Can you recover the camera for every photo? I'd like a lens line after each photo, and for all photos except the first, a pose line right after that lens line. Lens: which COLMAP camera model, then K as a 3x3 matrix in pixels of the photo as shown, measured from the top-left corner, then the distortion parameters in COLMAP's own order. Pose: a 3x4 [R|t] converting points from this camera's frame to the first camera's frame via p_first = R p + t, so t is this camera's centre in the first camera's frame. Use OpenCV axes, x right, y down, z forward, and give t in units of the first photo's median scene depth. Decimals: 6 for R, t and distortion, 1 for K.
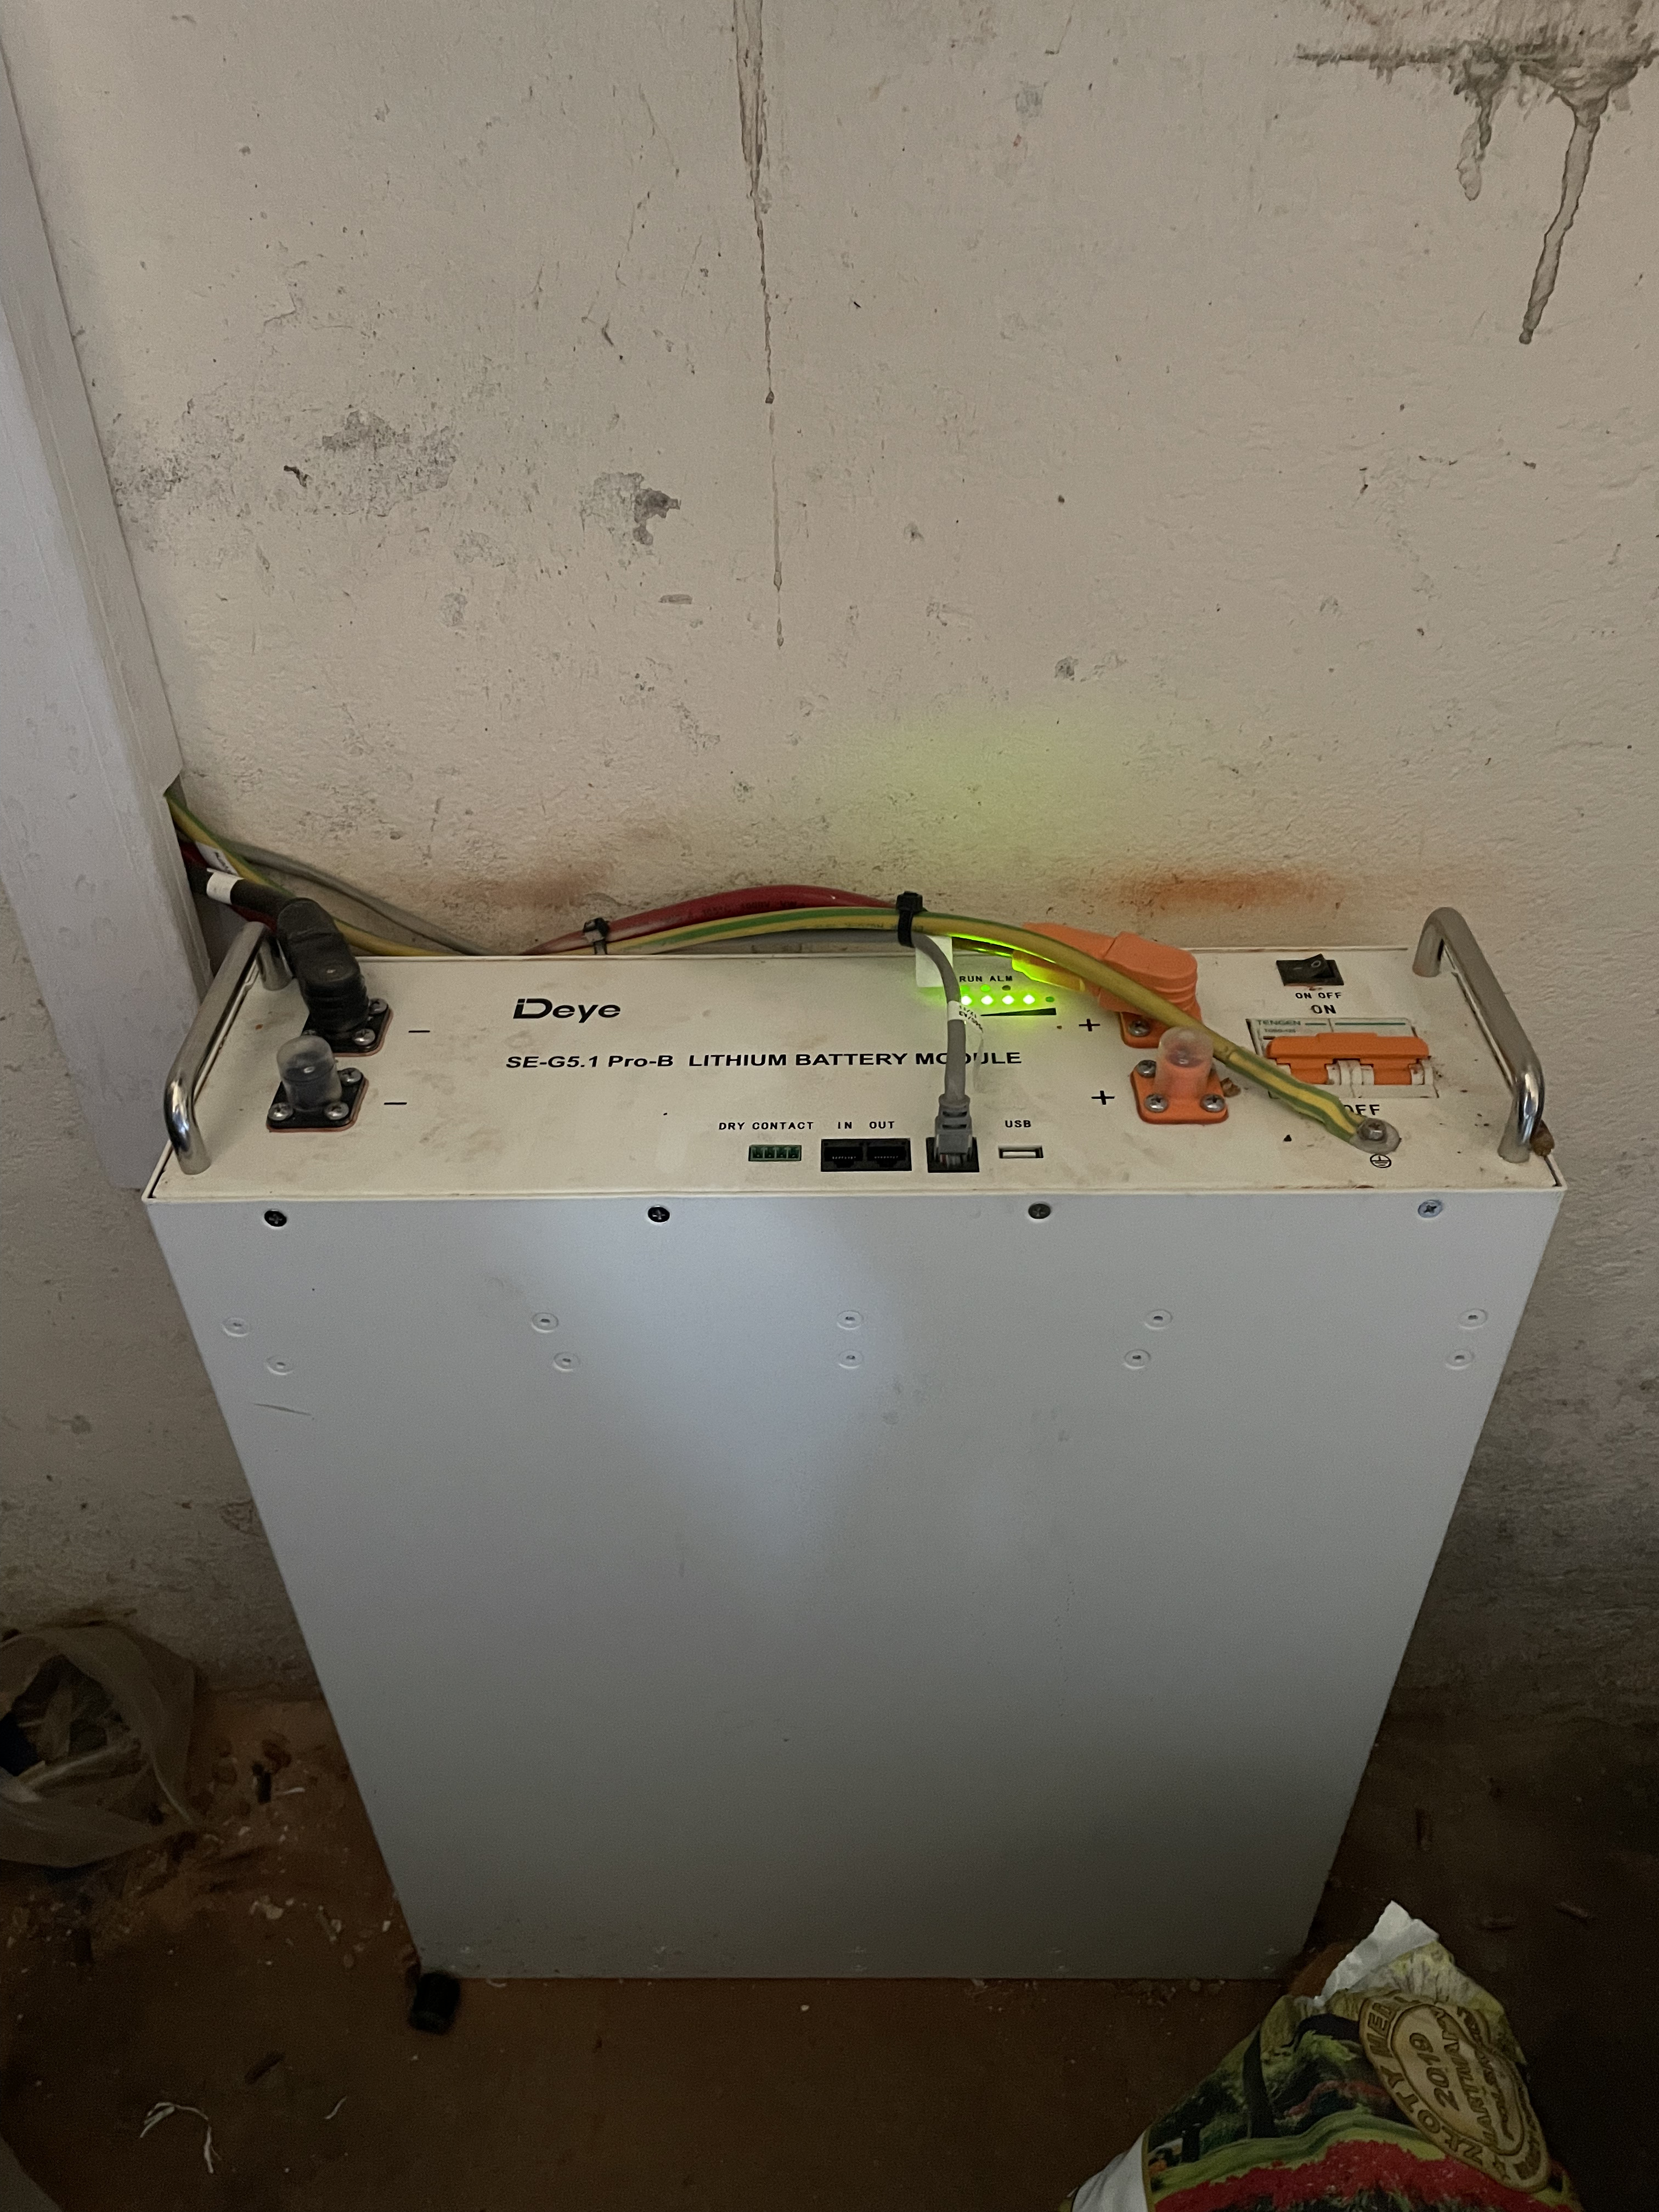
lens RADIAL K [[1628.0, 0, 829.5], [0, 1628.0, 1106.0], [0, 0, 1]] dist [0.110809, -0.142480]
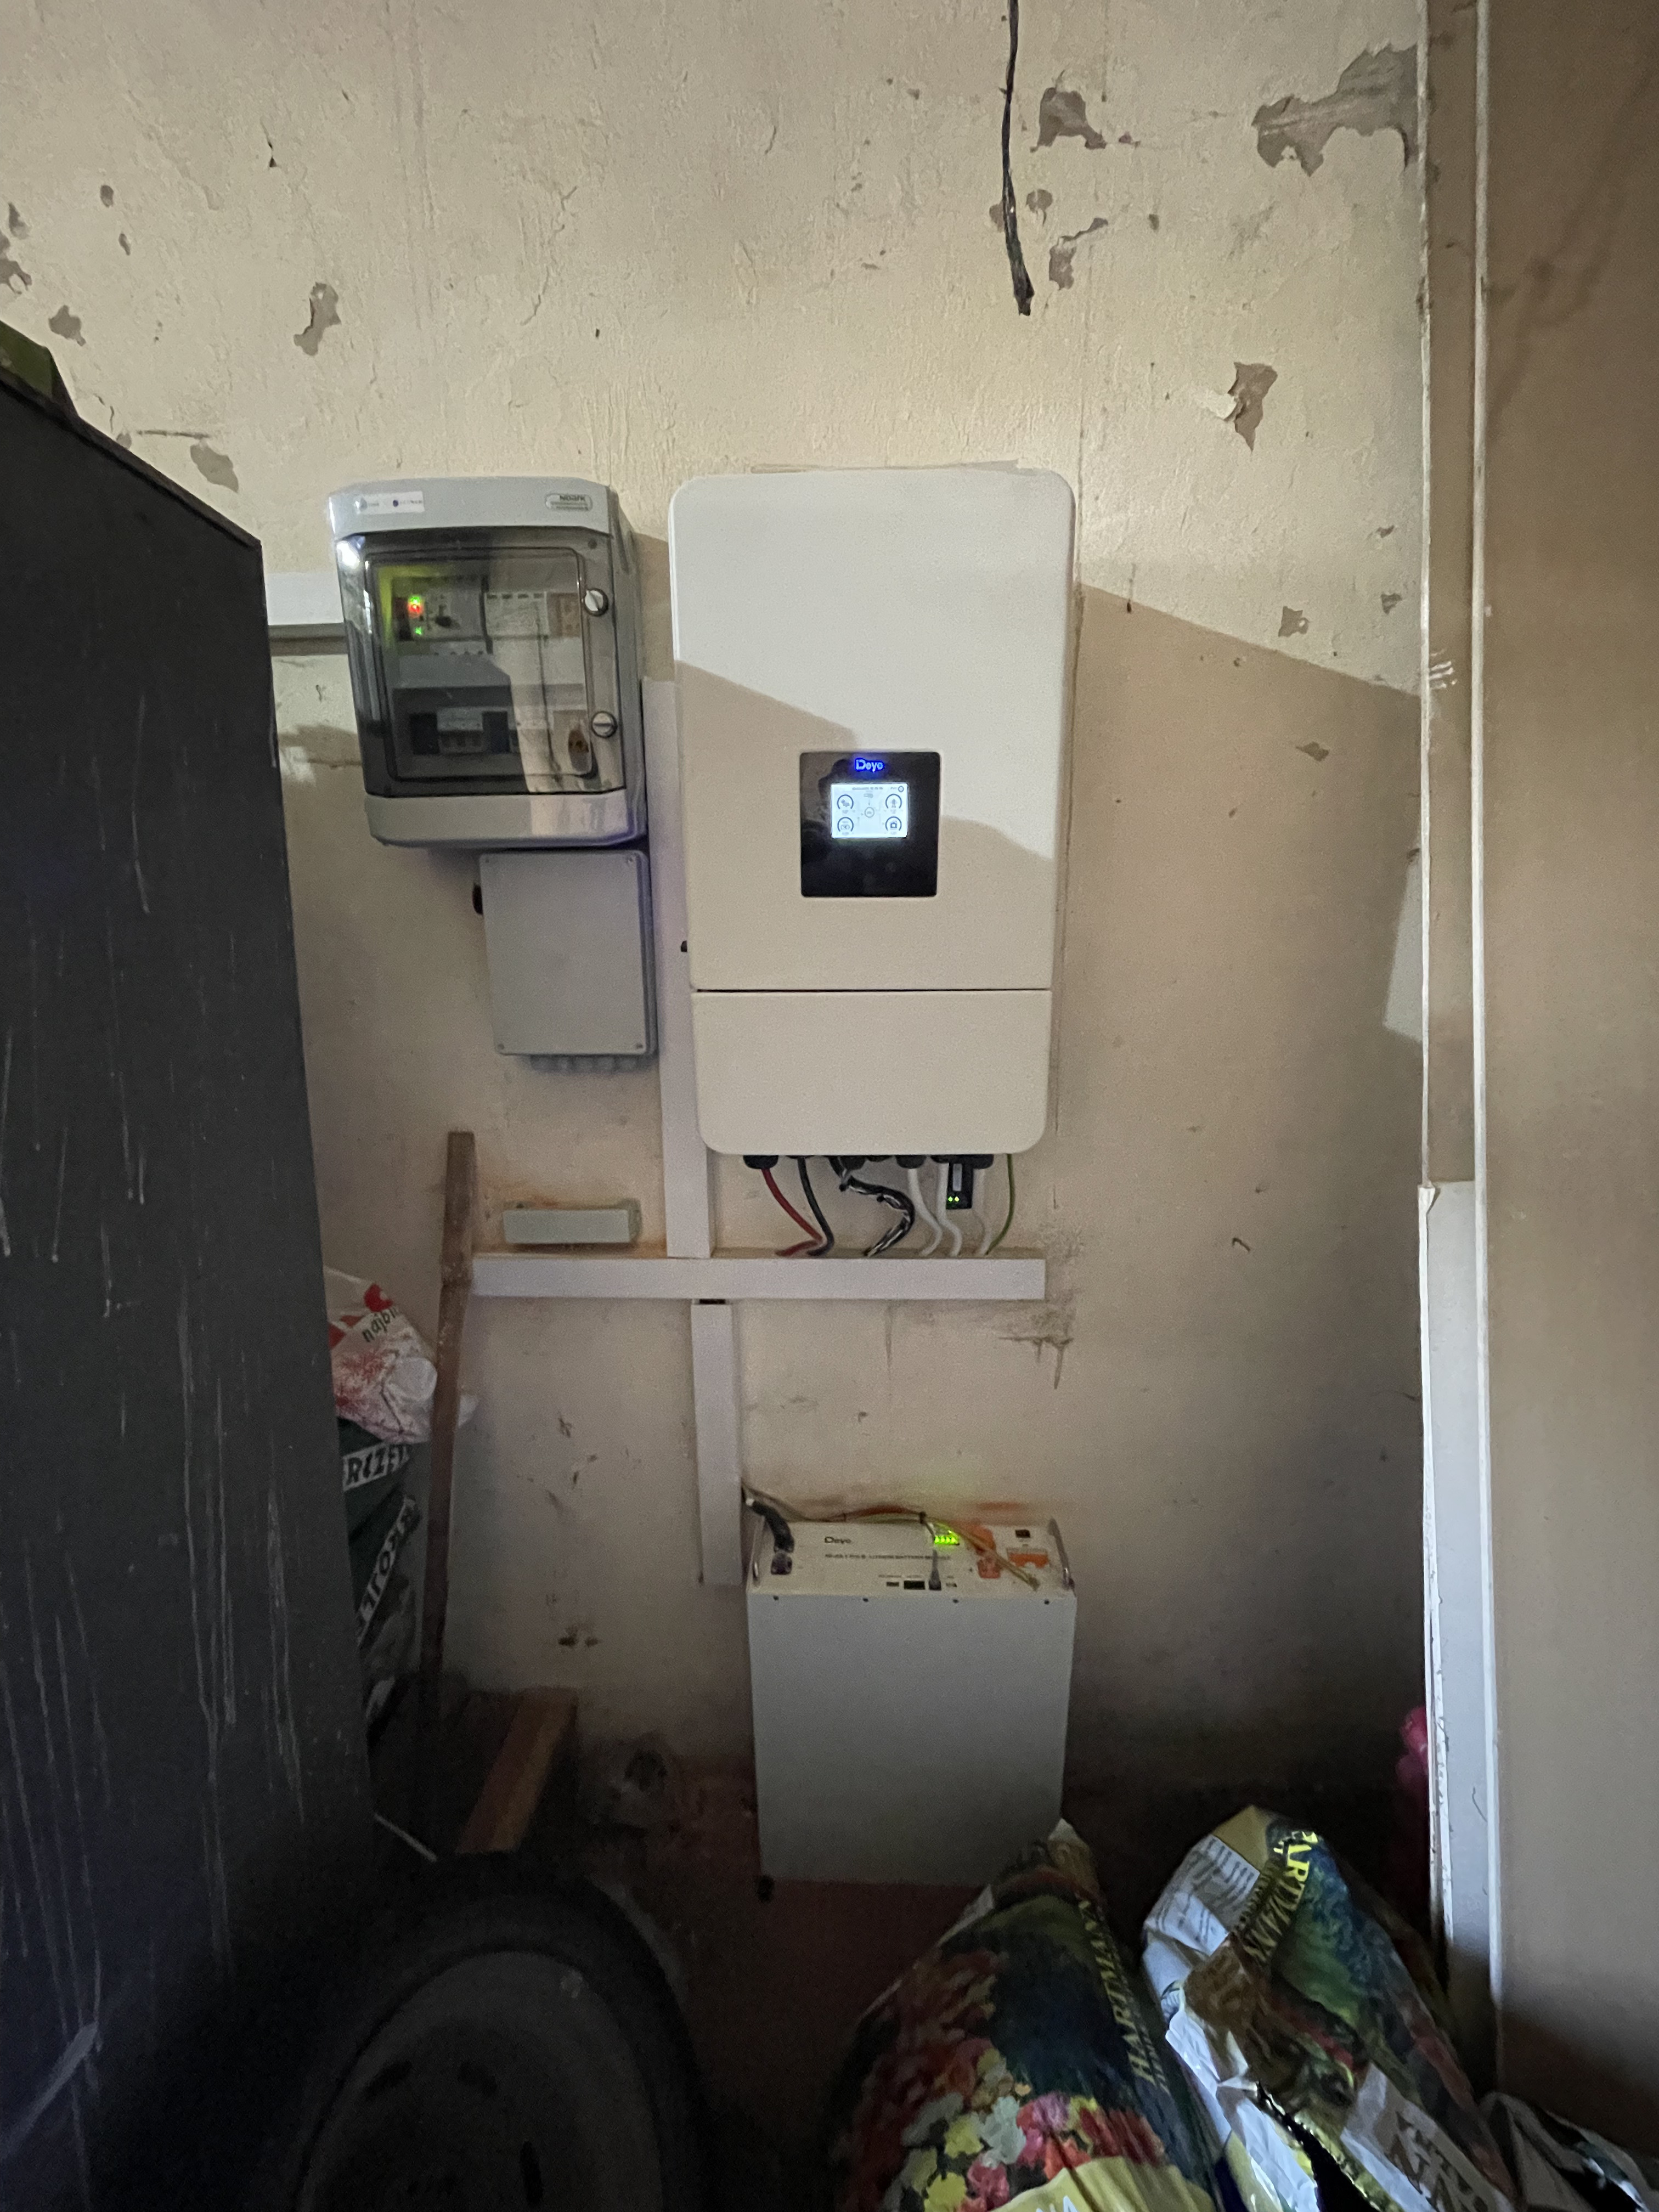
lens RADIAL K [[902.4, 0, 834.0], [0, 902.4, 1112.7], [0, 0, 1]] dist [-0.005260, 0.000614]
pose [[0.999501, 0.009293, -0.030203, -0.116934], [-0.020371, 0.920155, -0.391023, -0.165254], [0.024158, 0.391443, 0.919885, -1.507843]]
